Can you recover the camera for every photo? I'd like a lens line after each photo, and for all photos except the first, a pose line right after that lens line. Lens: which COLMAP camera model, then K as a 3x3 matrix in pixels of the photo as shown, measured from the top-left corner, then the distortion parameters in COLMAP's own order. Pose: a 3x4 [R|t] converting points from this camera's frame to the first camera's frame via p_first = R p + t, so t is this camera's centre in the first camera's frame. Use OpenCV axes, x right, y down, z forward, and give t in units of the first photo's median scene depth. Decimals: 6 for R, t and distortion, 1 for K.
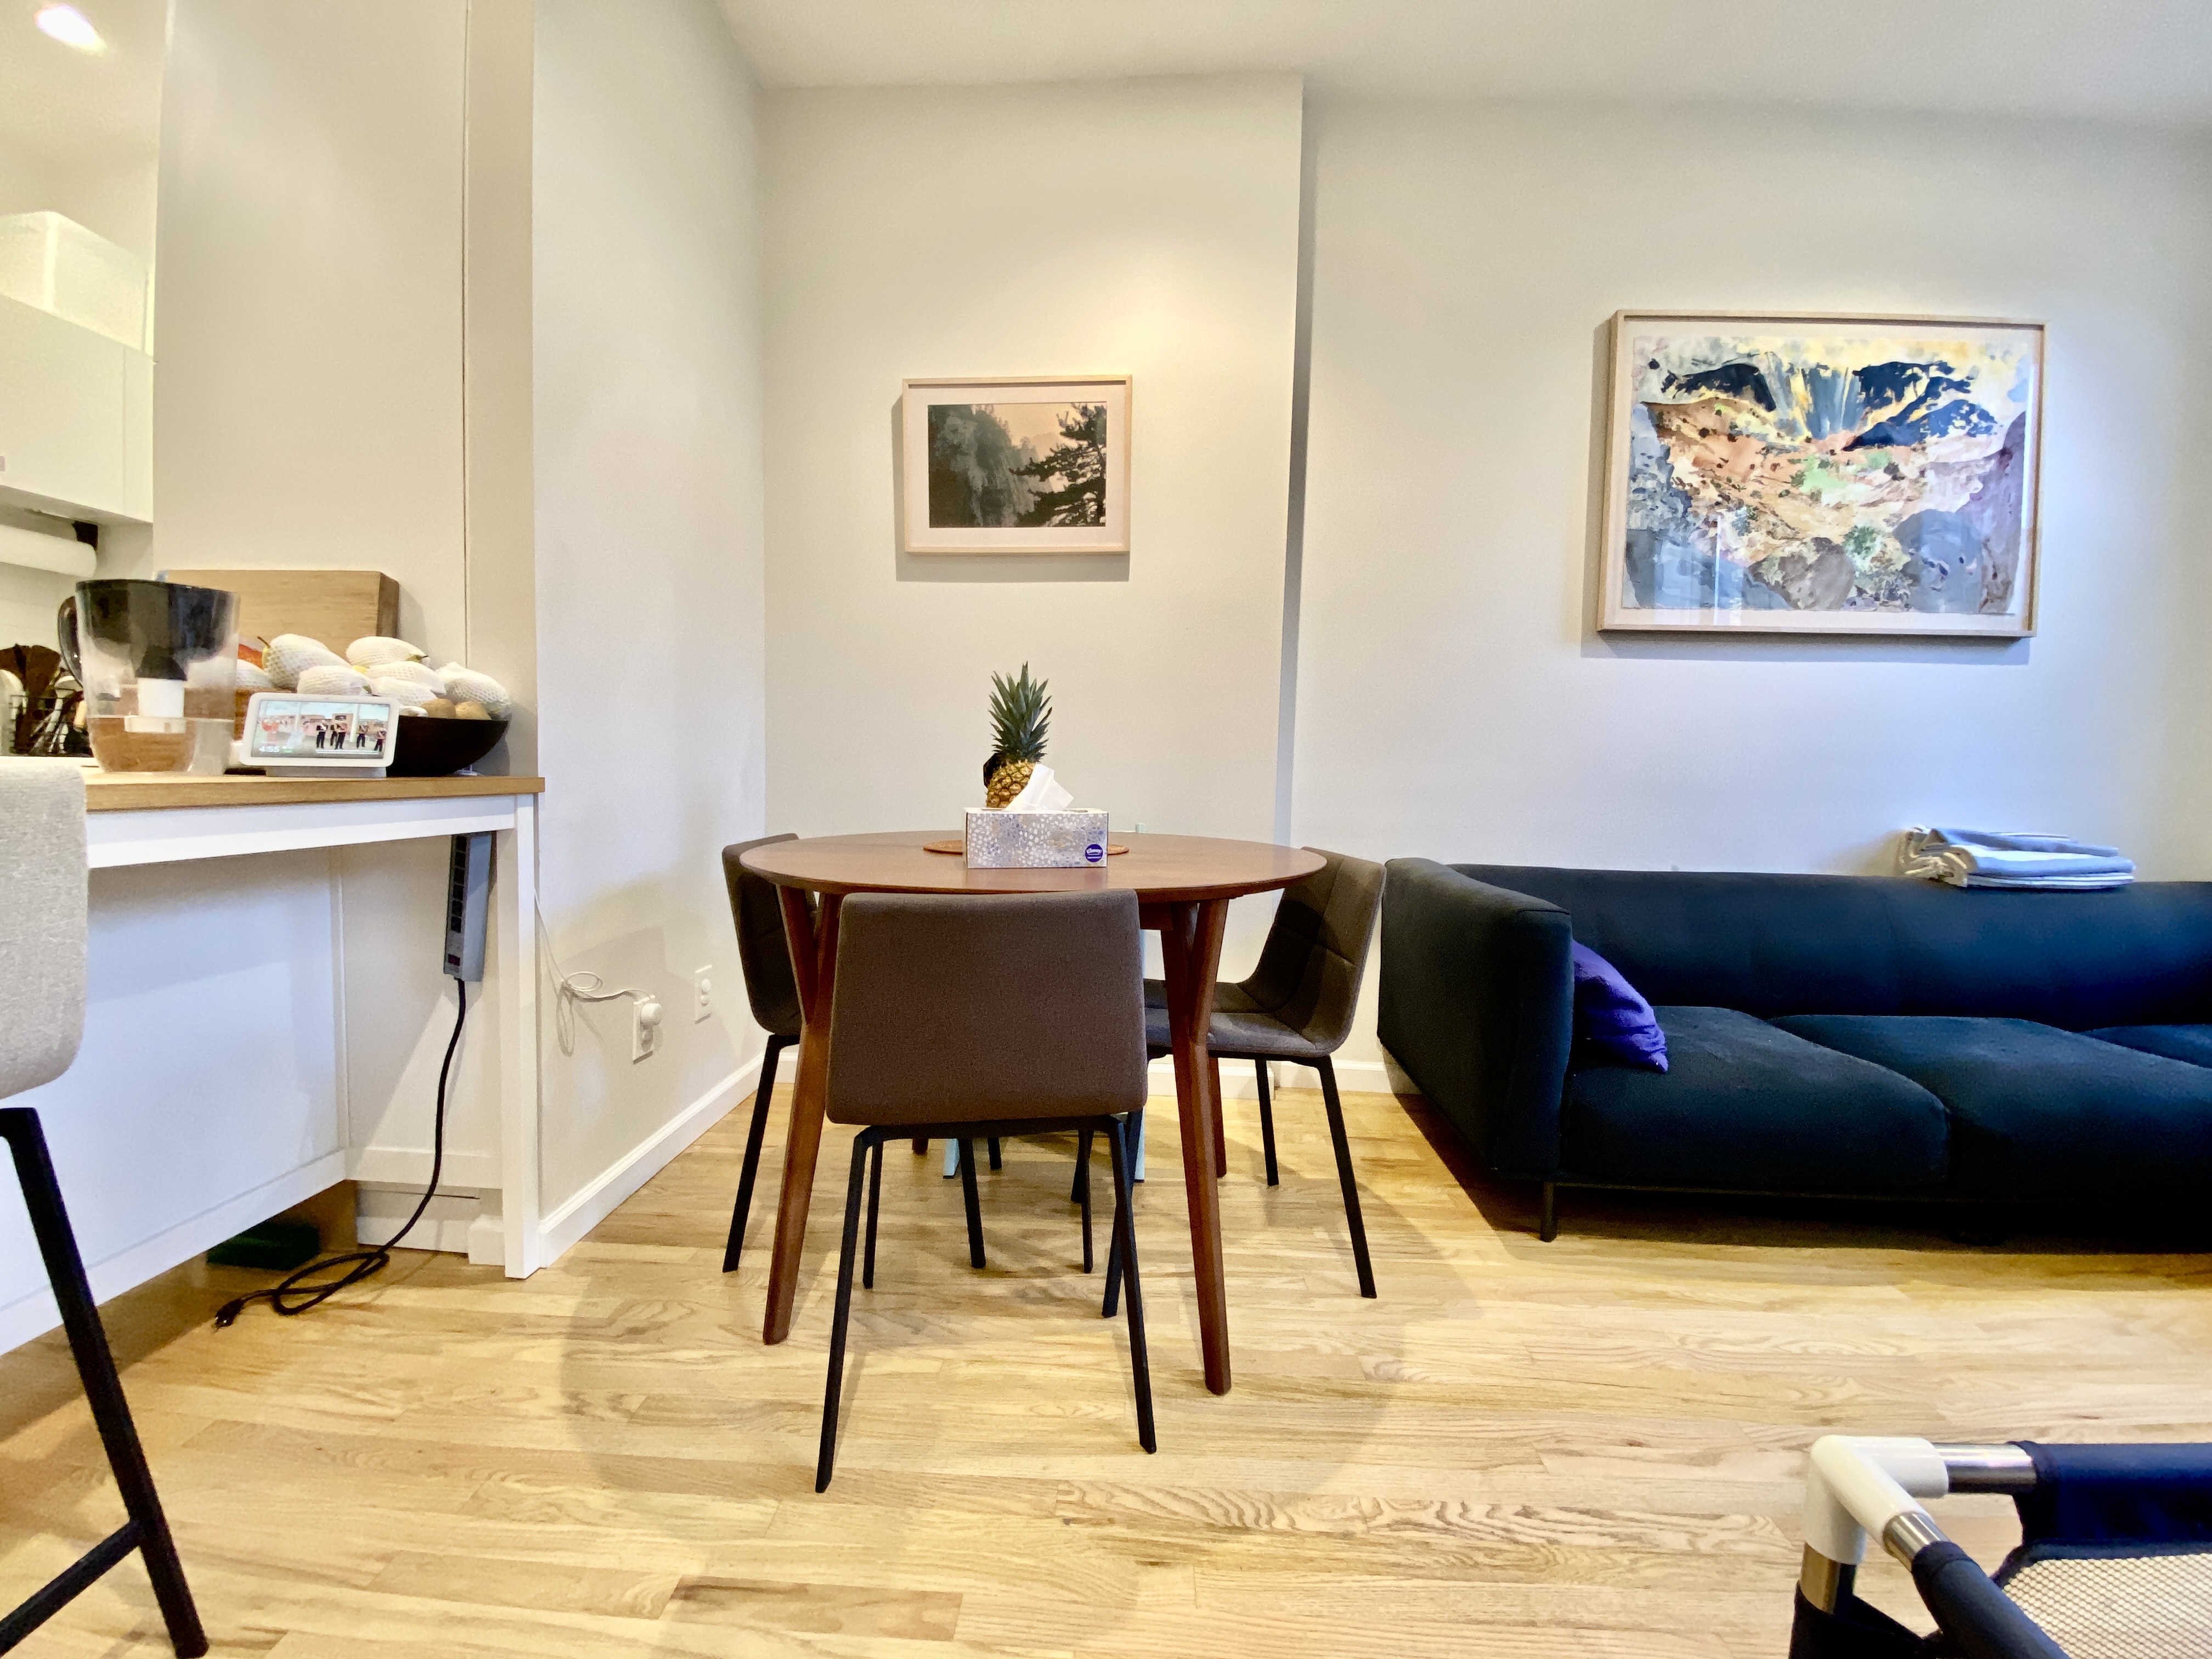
lens RADIAL K [[882.9, 0, 1098.4], [0, 882.9, 825.9], [0, 0, 1]] dist [0.022686, -0.021927]
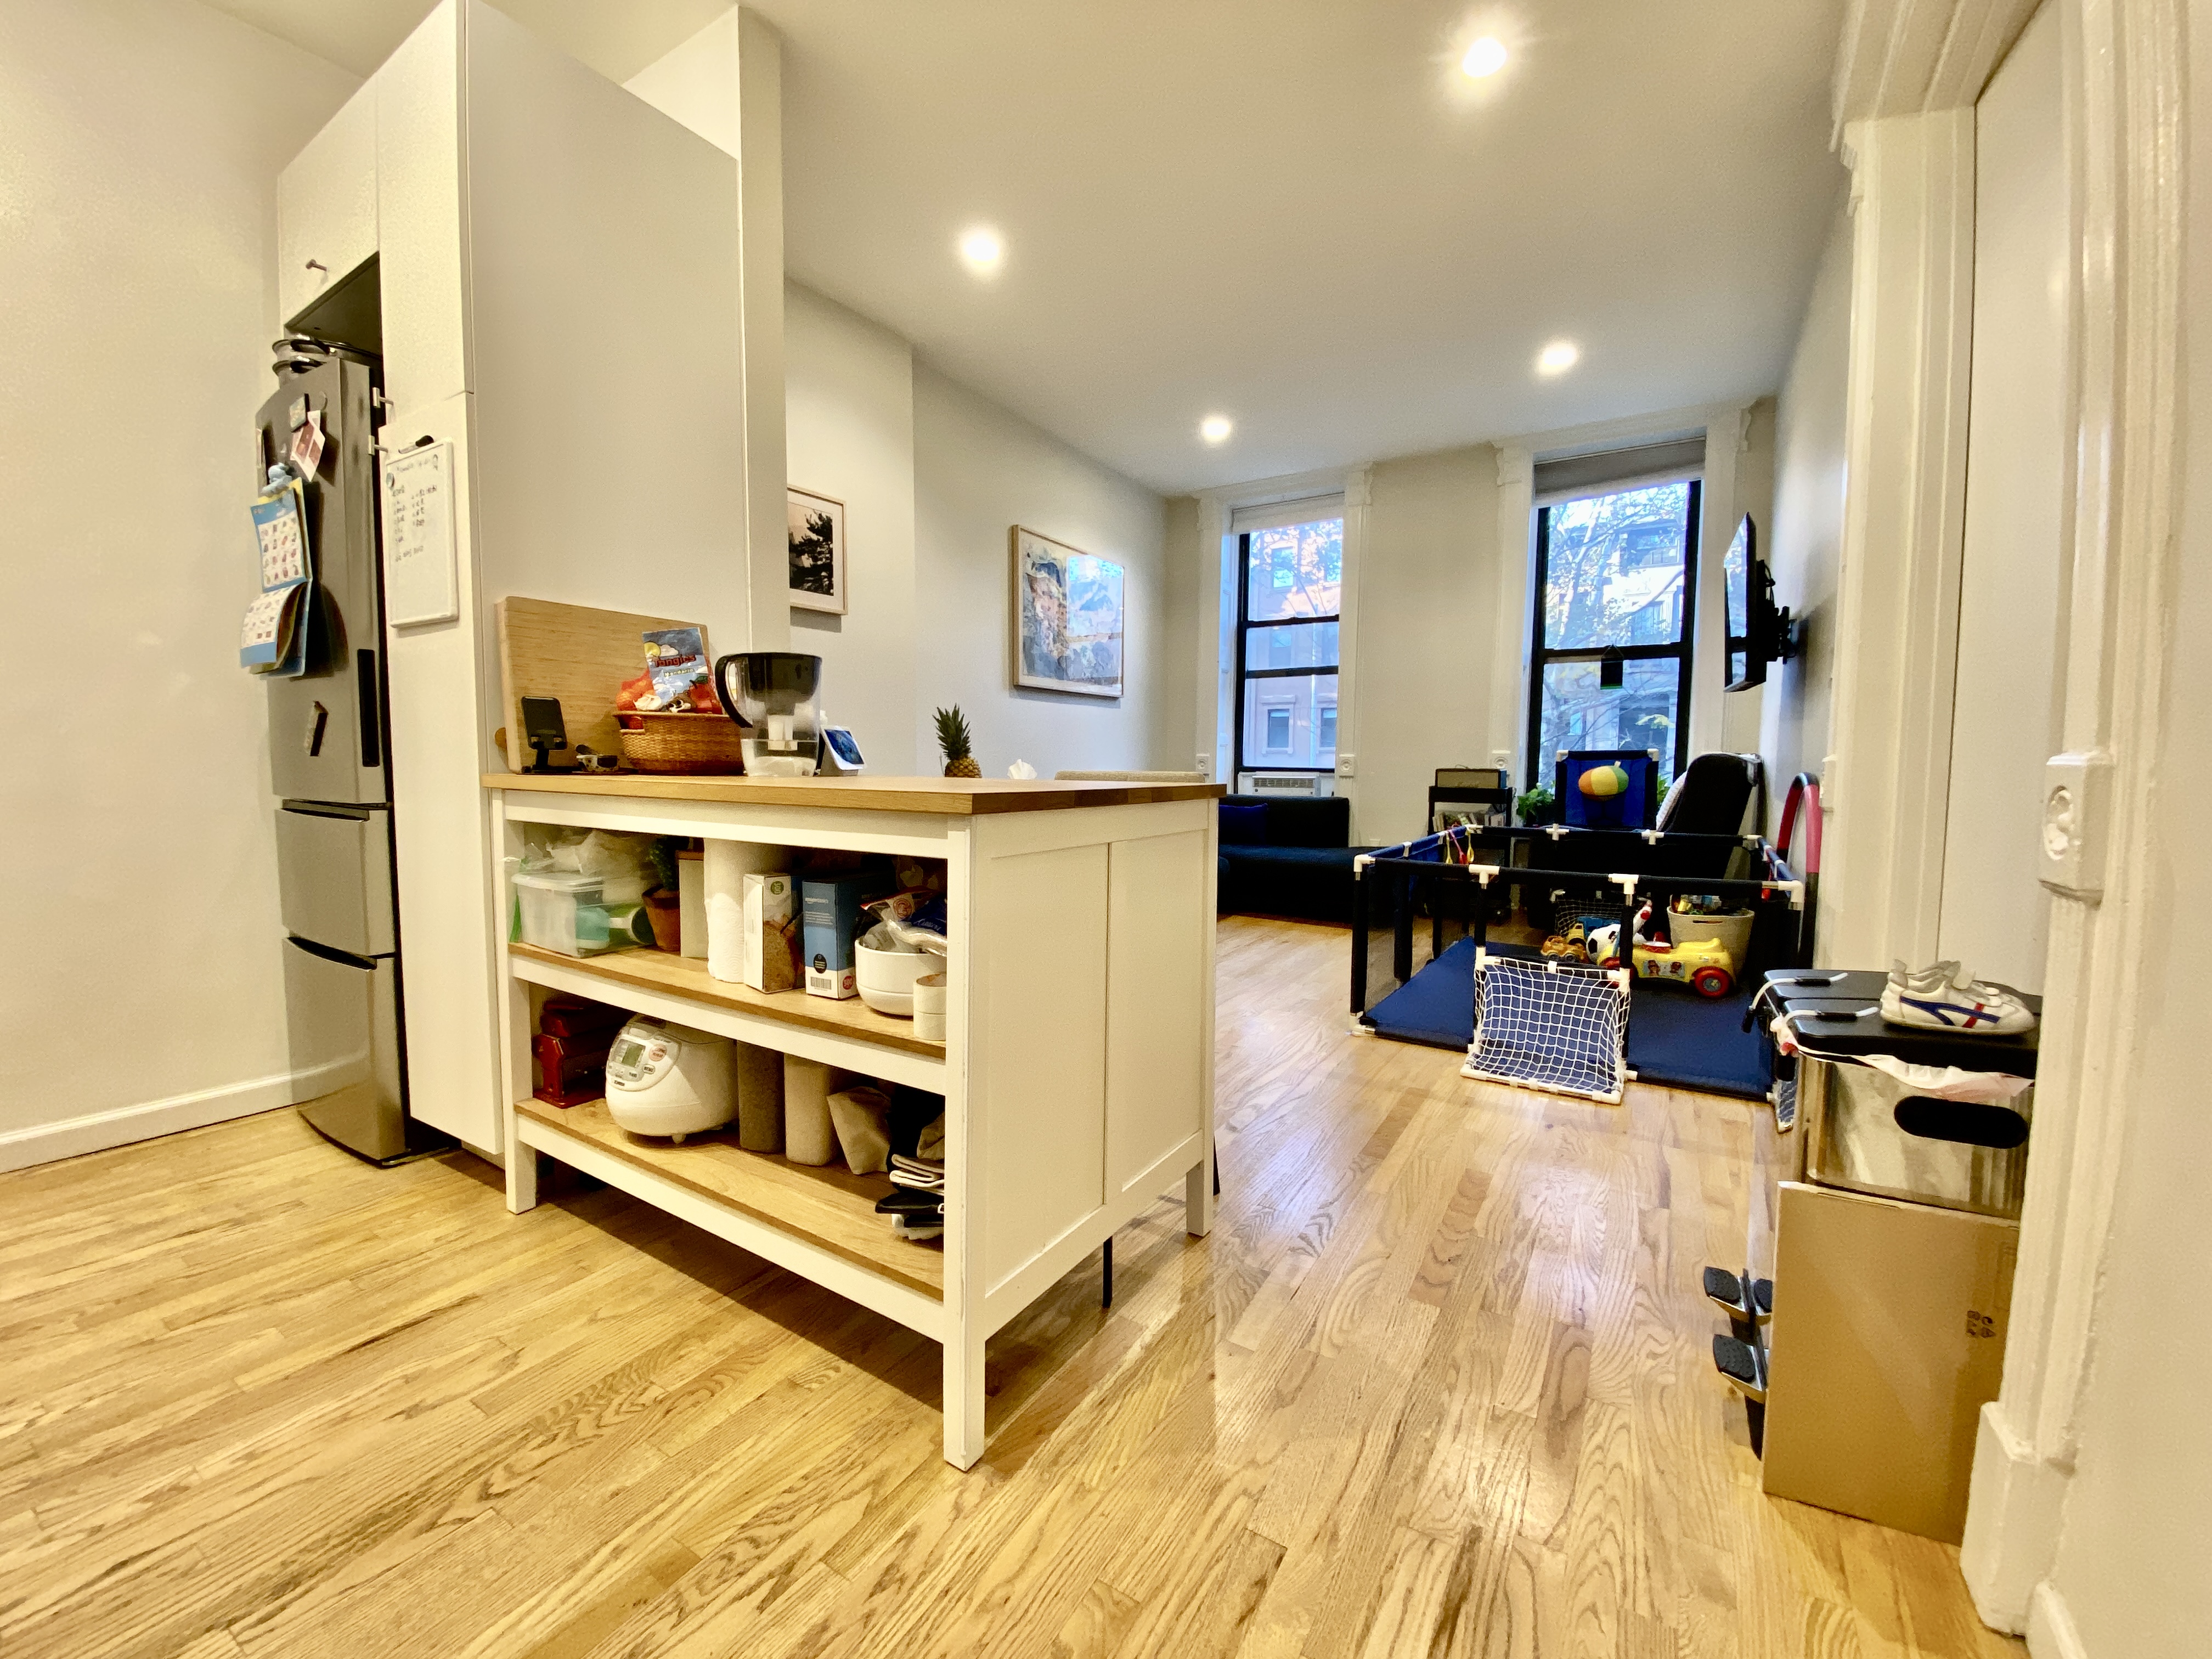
lens RADIAL K [[882.9, 0, 1098.4], [0, 882.9, 825.9], [0, 0, 1]] dist [0.022686, -0.021927]
pose [[0.500231, -0.074197, 0.862707, -1.090784], [0.039621, 0.997240, 0.062794, -0.021366], [-0.864985, 0.002770, 0.501790, -0.155340]]
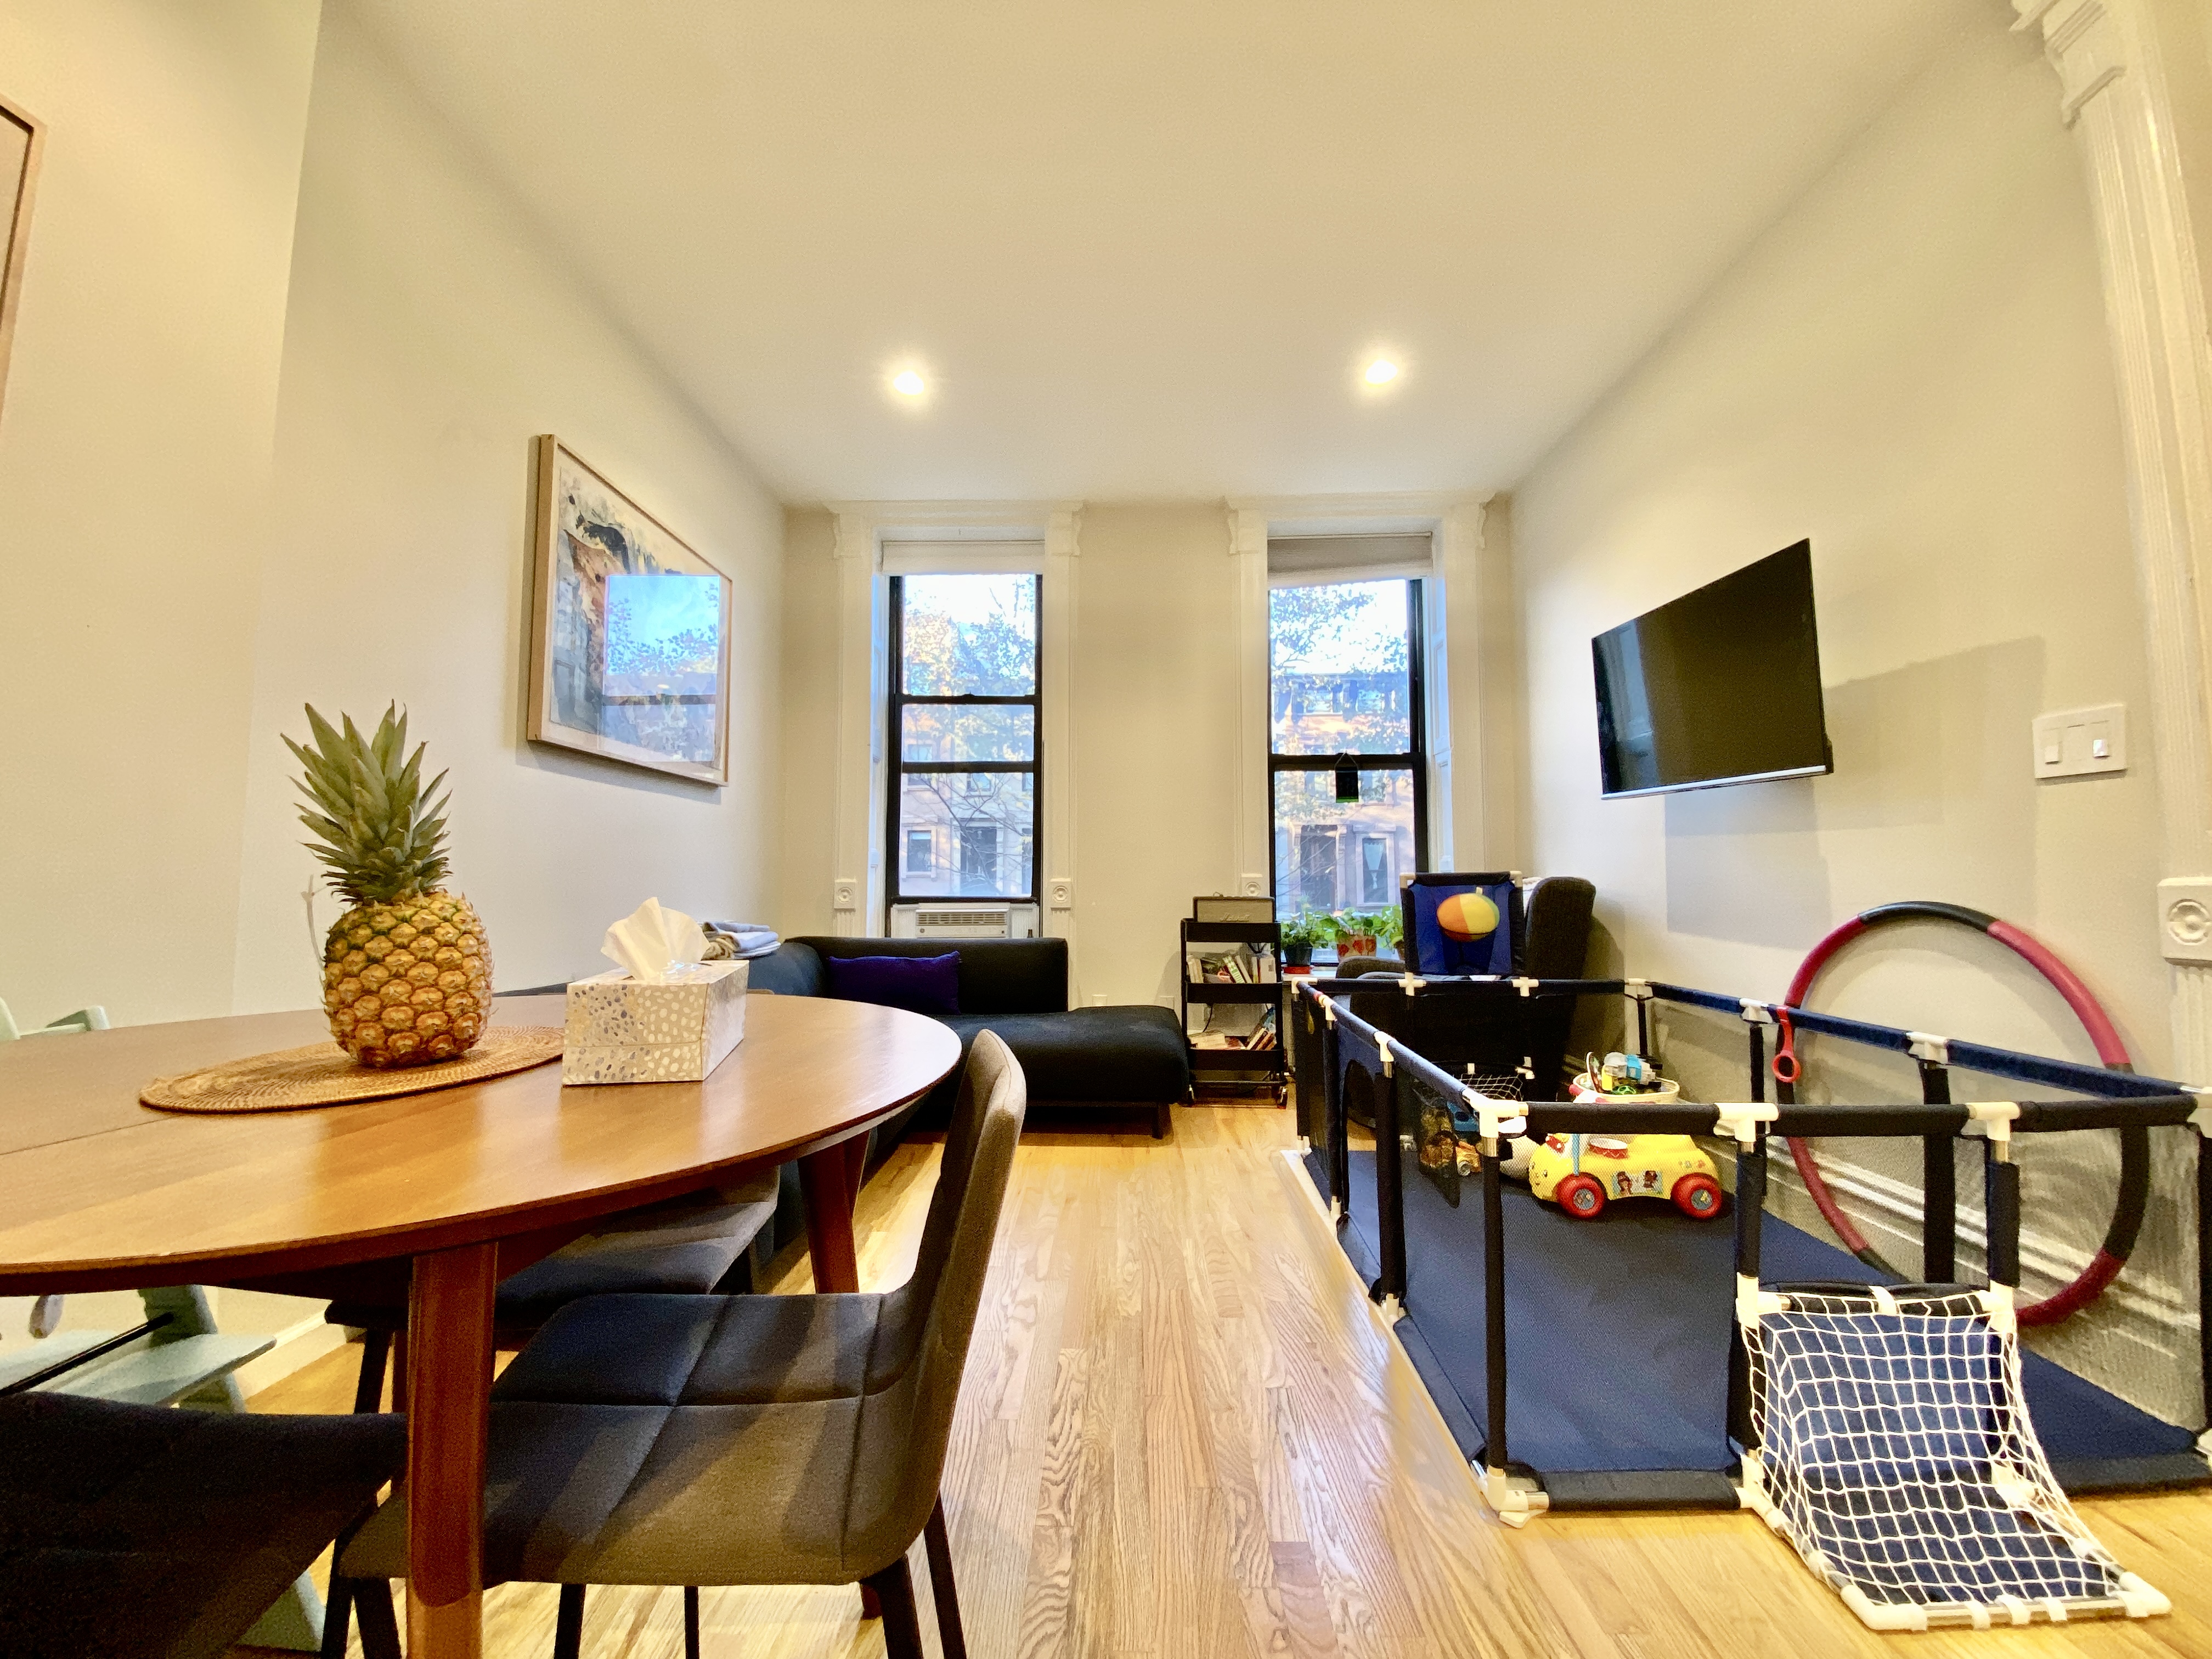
lens RADIAL K [[899.5, 0, 1116.3], [0, 899.5, 822.9], [0, 0, 1]] dist [0.016562, -0.017610]
pose [[-0.012692, 0.056634, 0.998314, -0.440060], [0.046413, 0.997352, -0.055990, -0.042847], [-0.998842, 0.045624, -0.015287, 0.382538]]
